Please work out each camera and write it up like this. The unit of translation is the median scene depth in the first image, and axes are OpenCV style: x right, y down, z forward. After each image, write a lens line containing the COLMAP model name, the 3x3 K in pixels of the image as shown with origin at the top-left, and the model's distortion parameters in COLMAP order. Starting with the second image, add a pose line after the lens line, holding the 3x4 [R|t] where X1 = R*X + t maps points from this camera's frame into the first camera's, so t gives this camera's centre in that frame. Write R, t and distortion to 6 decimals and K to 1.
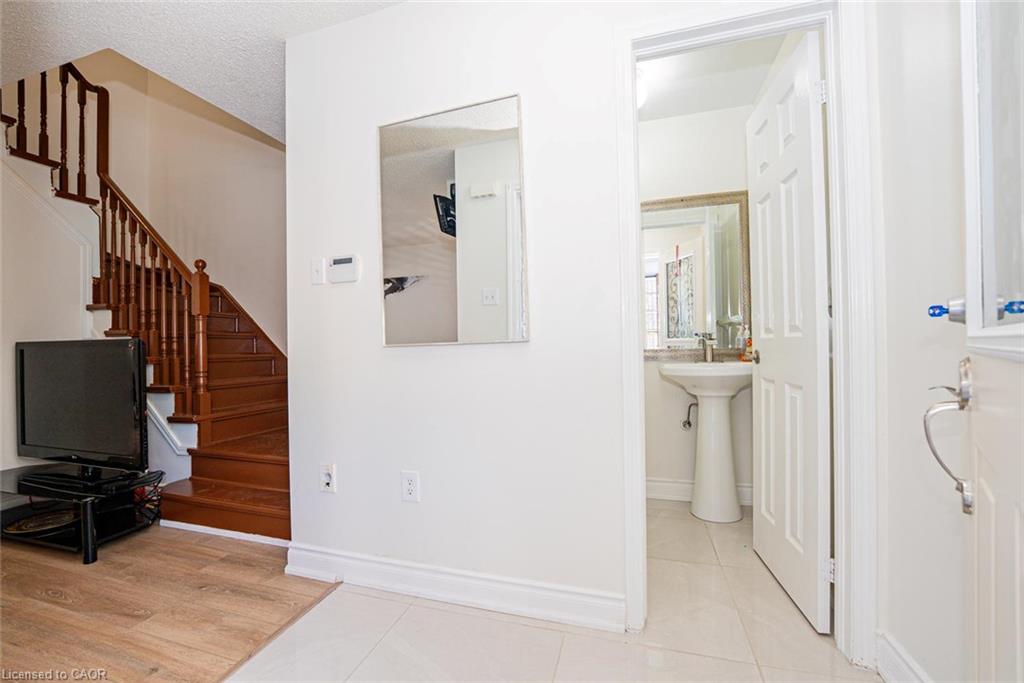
lens RADIAL K [[421.2, 0, 512.4], [0, 421.2, 334.6], [0, 0, 1]] dist [-0.018012, 0.000648]
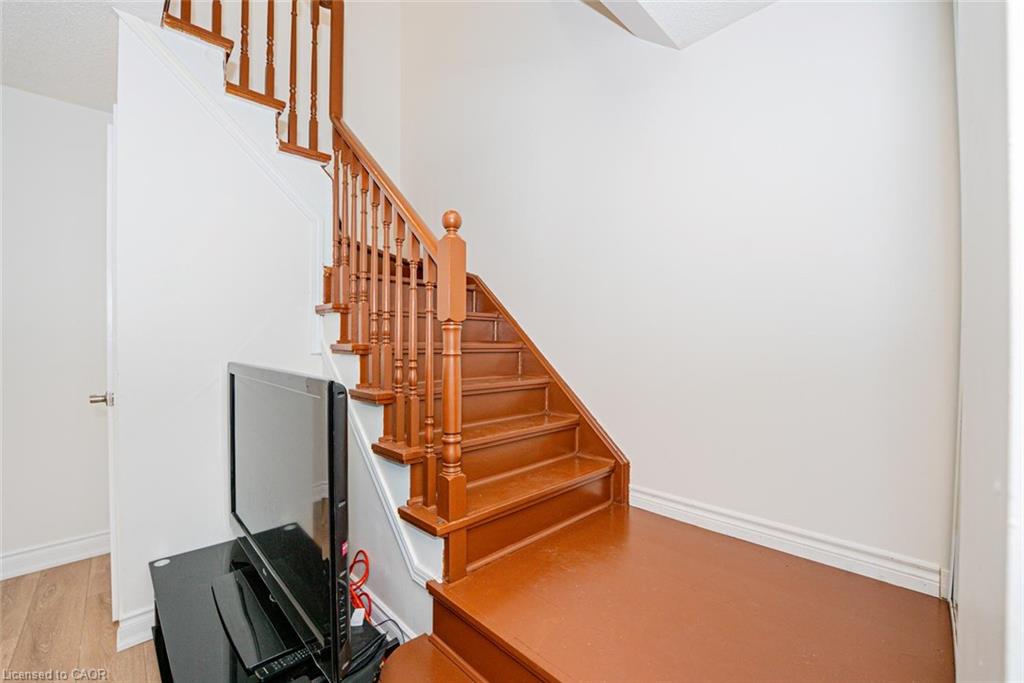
lens RADIAL K [[421.2, 0, 510.6], [0, 421.2, 342.1], [0, 0, 1]] dist [-0.018012, 0.000648]
pose [[0.877783, 0.022014, -0.478553, -0.407680], [-0.012686, 0.999661, 0.022715, -0.030950], [0.478891, -0.013868, 0.877765, 0.543654]]
